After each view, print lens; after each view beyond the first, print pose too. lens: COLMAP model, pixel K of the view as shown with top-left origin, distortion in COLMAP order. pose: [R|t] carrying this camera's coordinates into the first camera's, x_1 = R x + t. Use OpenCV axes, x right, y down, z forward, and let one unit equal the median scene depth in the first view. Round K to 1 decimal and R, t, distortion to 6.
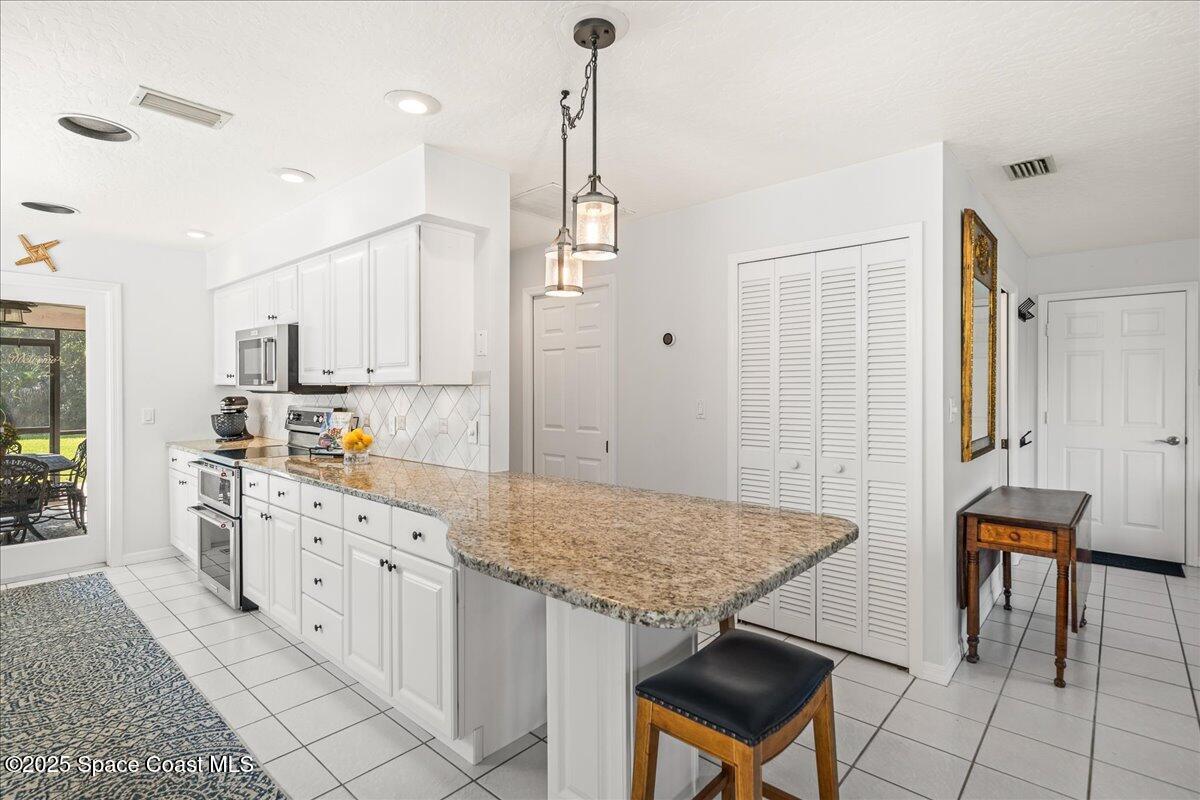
lens RADIAL K [[574.0, 0, 597.4], [0, 574.0, 389.5], [0, 0, 1]] dist [-0.005919, 0.000899]
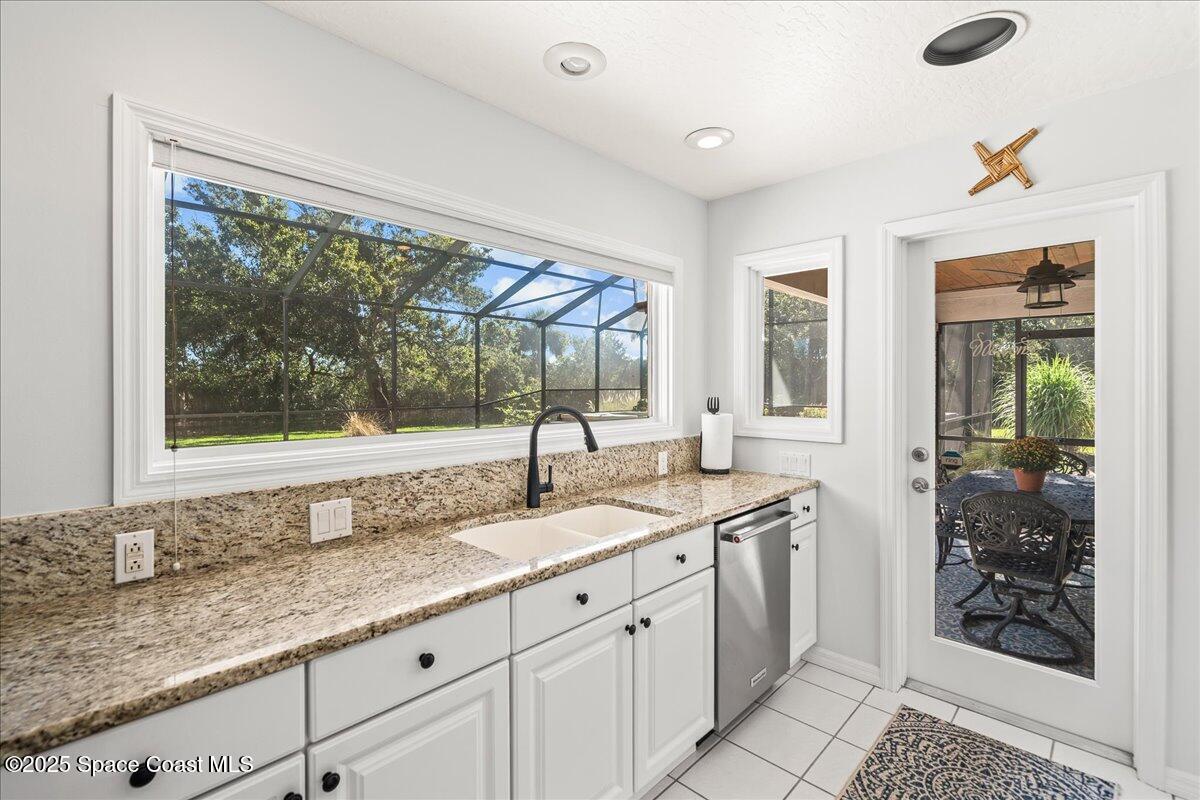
lens RADIAL K [[538.5, 0, 598.6], [0, 538.5, 385.4], [0, 0, 1]] dist [-0.000002, 0.000525]
pose [[-0.044347, 0.003588, -0.999010, -0.402332], [-0.006011, 0.999974, 0.003858, -0.014730], [0.998998, 0.006176, -0.044325, 0.594697]]
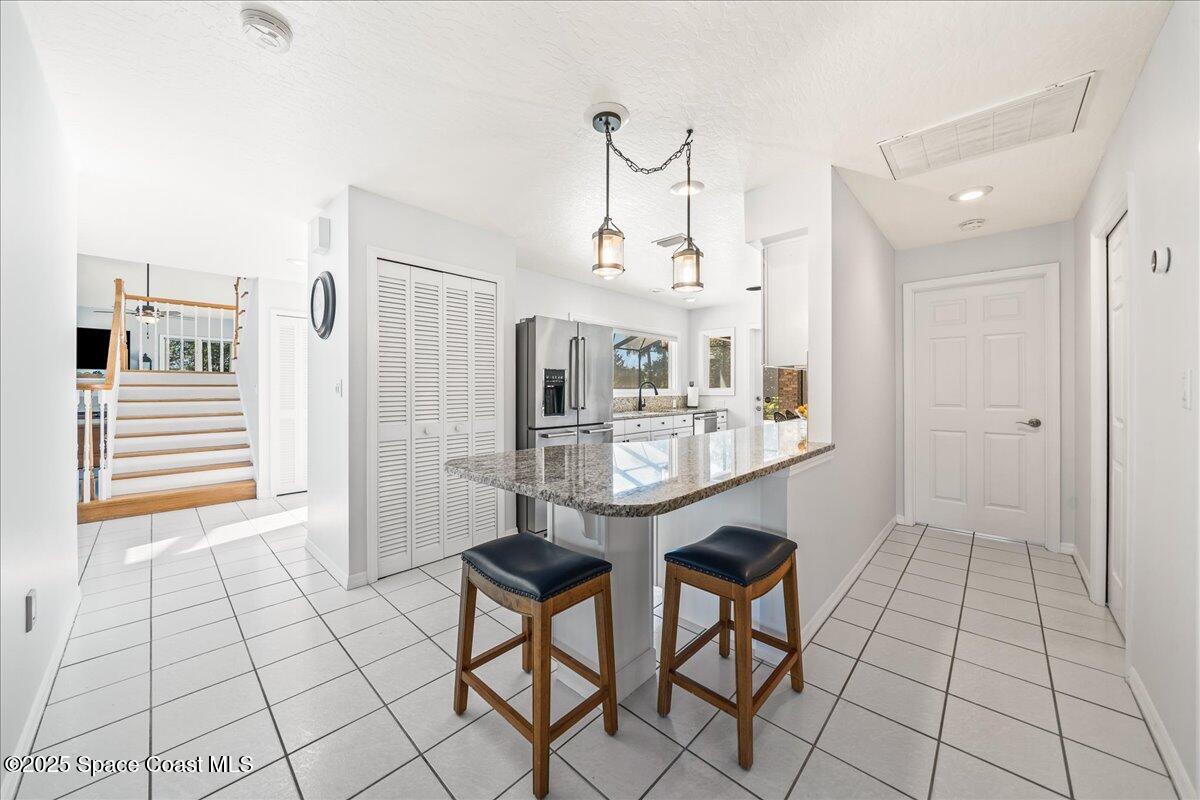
lens RADIAL K [[419.4, 0, 599.4], [0, 419.4, 389.5], [0, 0, 1]] dist [0.000999, 0.000034]
pose [[-0.034564, 0.005669, -0.999386, 0.452441], [-0.002042, 0.999981, 0.005743, 0.024231], [0.999400, 0.002239, -0.034551, 0.426638]]
